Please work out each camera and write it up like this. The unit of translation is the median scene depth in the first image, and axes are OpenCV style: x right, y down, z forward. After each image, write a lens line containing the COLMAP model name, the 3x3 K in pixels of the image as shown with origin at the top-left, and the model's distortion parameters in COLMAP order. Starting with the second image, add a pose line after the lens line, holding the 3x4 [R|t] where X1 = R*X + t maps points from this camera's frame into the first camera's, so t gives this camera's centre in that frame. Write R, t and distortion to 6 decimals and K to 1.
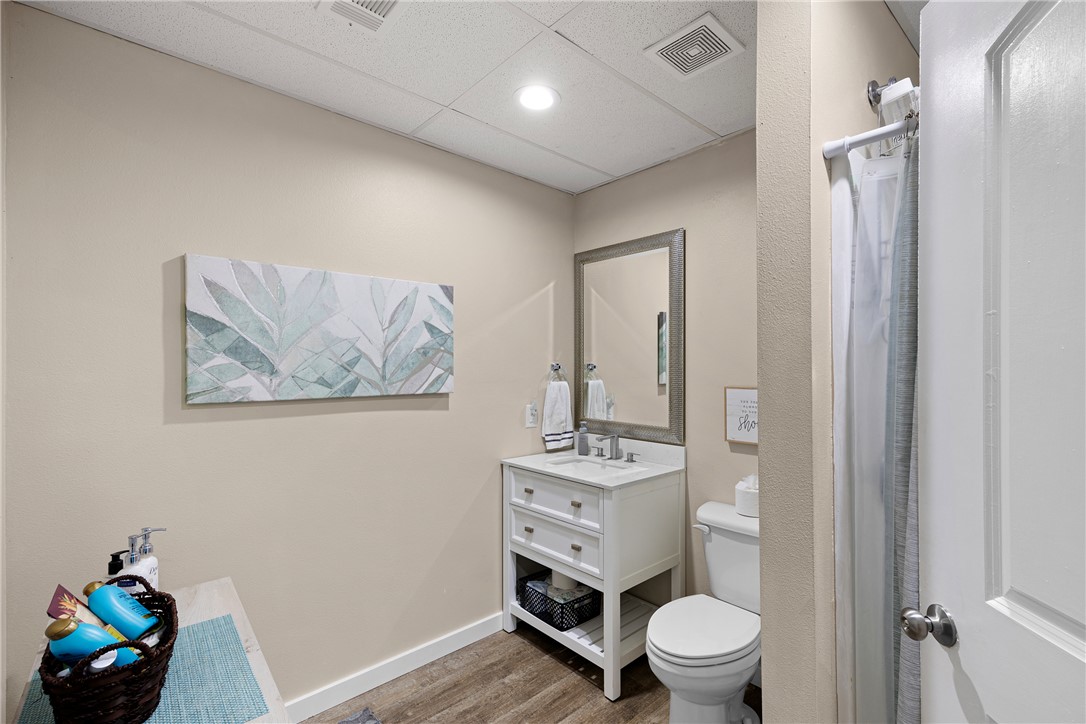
lens RADIAL K [[469.3, 0, 544.8], [0, 469.3, 366.9], [0, 0, 1]] dist [0.001657, 0.000028]
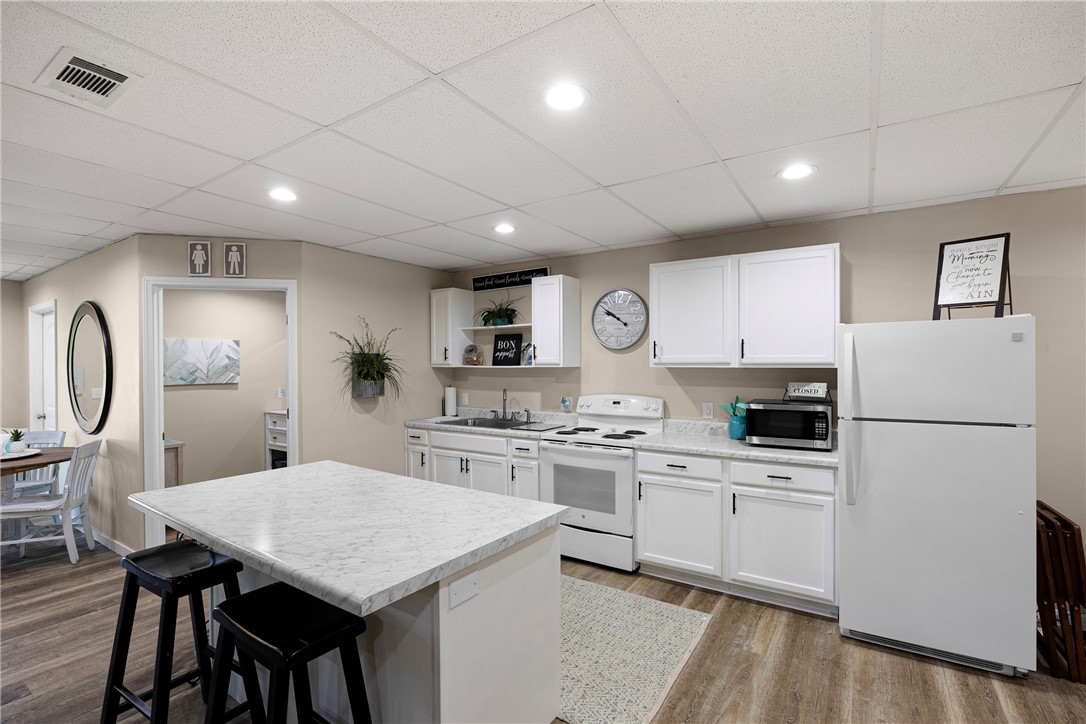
lens RADIAL K [[485.8, 0, 546.8], [0, 485.8, 366.0], [0, 0, 1]] dist [-0.011894, 0.000356]
pose [[0.963333, -0.004088, 0.268278, 0.713192], [0.002967, 0.999985, 0.004585, -0.043132], [-0.268293, -0.003621, 0.963331, -1.982709]]
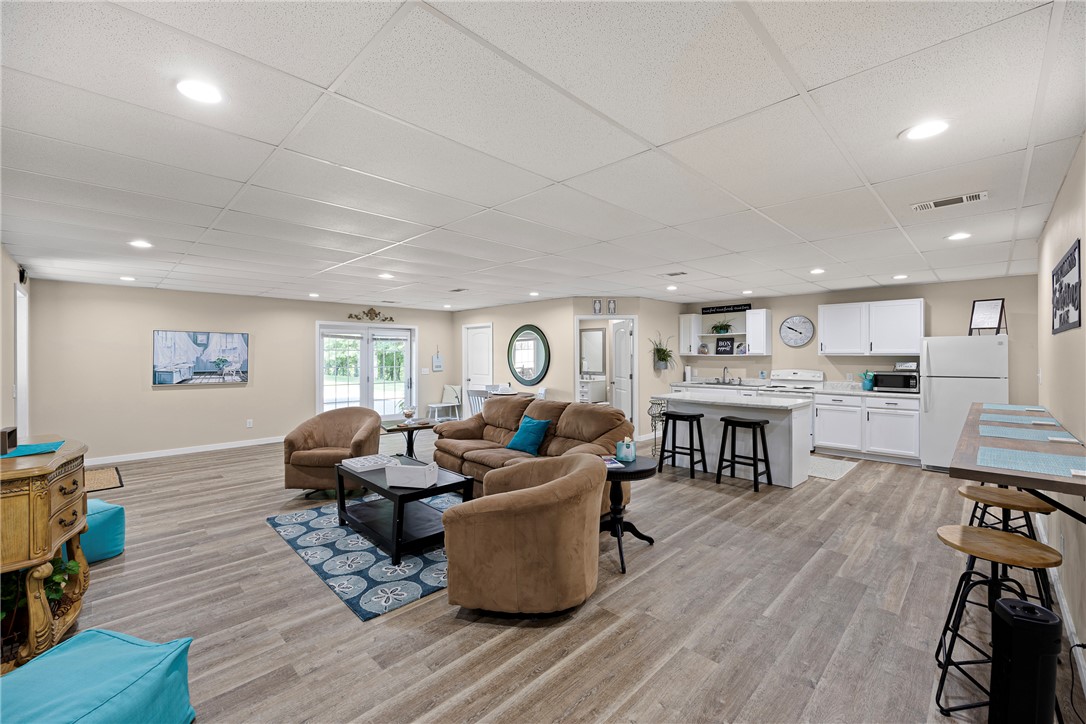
lens RADIAL K [[442.3, 0, 537.1], [0, 442.3, 356.3], [0, 0, 1]] dist [-0.004934, -0.000298]
pose [[0.998372, -0.001917, 0.057005, -0.651015], [0.001643, 0.999987, 0.004856, -0.041732], [-0.057013, -0.004754, 0.998362, -3.460670]]
